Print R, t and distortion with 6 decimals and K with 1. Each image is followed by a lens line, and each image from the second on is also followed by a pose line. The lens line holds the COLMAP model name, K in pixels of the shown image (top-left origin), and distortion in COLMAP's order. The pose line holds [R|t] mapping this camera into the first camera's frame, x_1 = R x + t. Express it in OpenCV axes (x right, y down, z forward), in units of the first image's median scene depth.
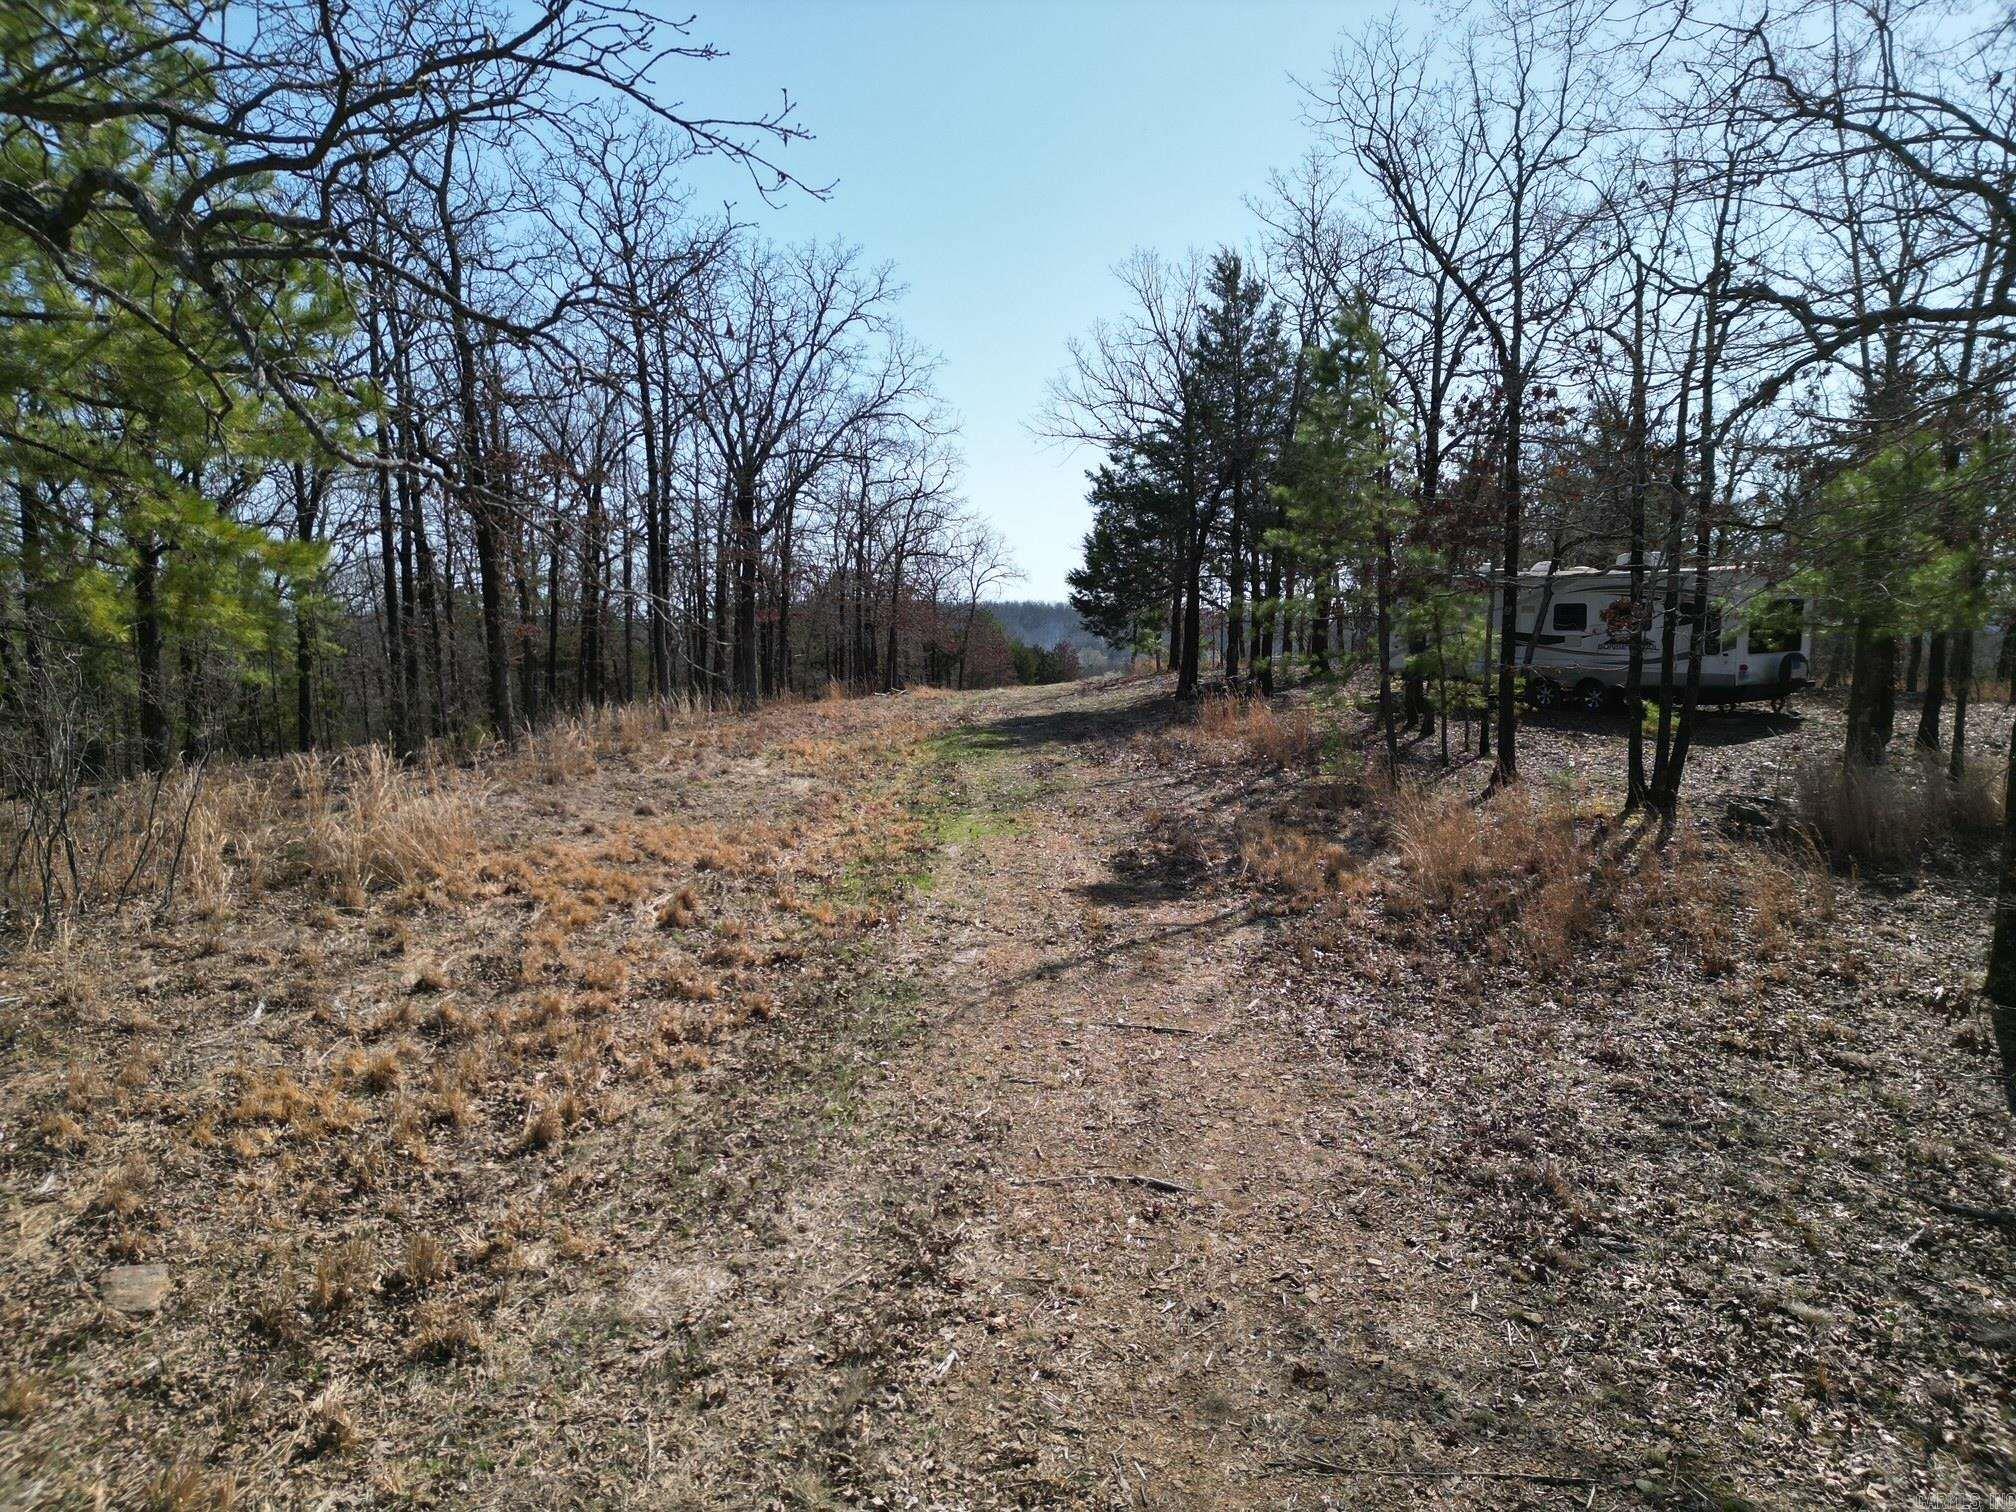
lens RADIAL K [[1405.3, 0, 1004.9], [0, 1405.3, 744.9], [0, 0, 1]] dist [-0.010908, -0.027520]
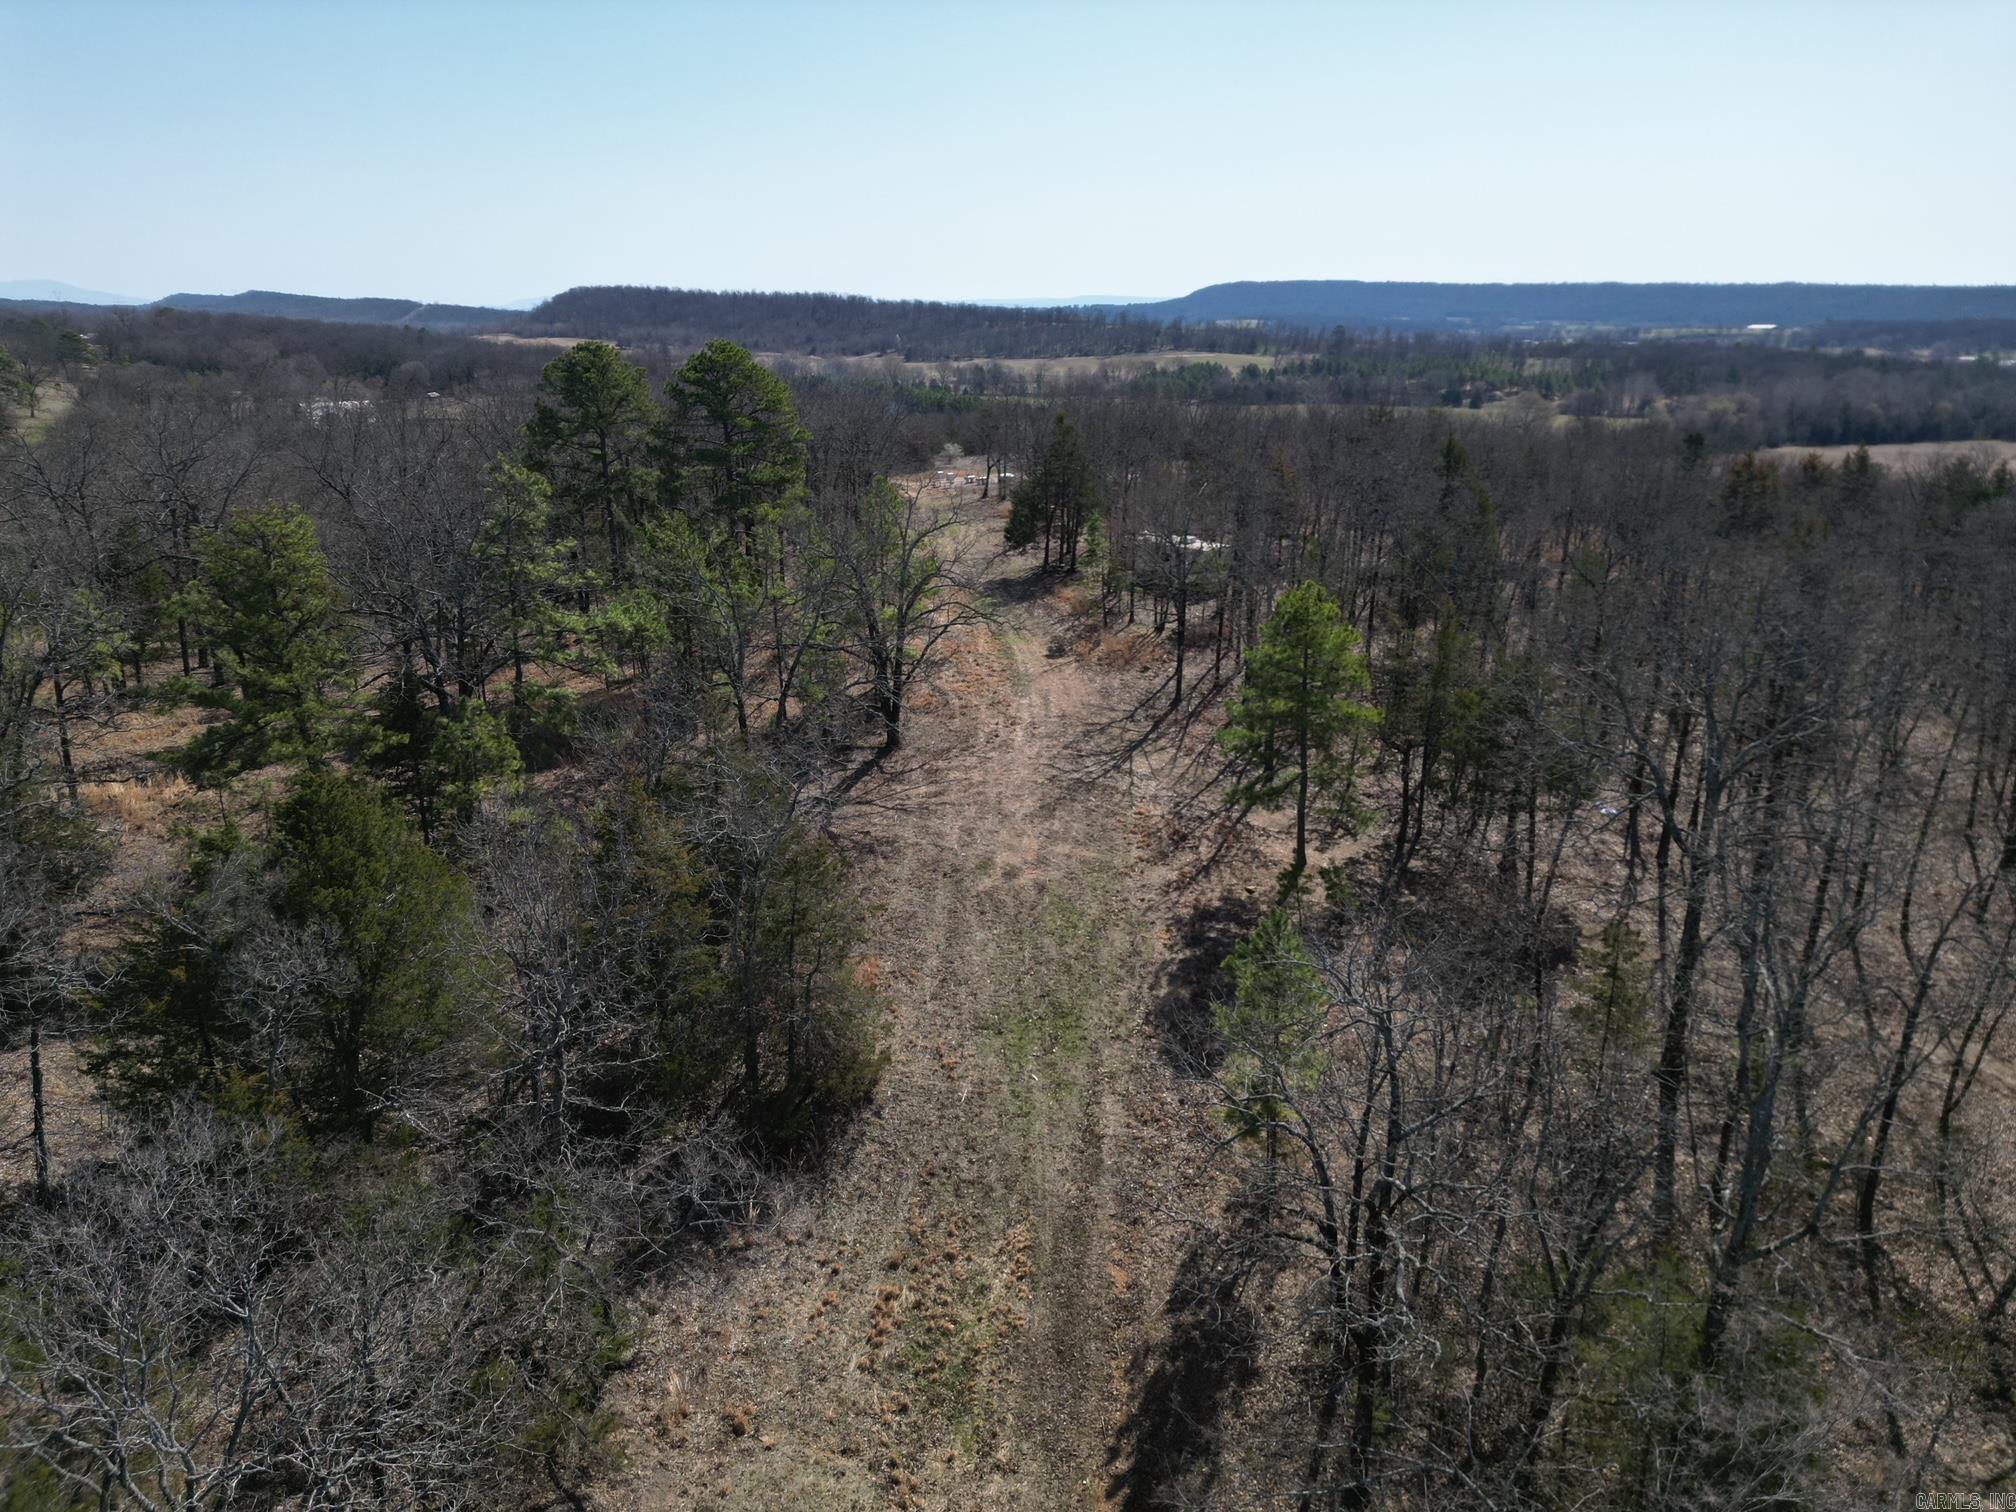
lens RADIAL K [[1405.3, 0, 1014.8], [0, 1405.3, 744.0], [0, 0, 1]] dist [-0.010908, -0.027520]
pose [[0.988137, -0.030699, 0.150475, -0.651190], [-0.003175, 0.975524, 0.219868, -0.556111], [-0.153542, -0.217737, 0.963854, -3.160543]]
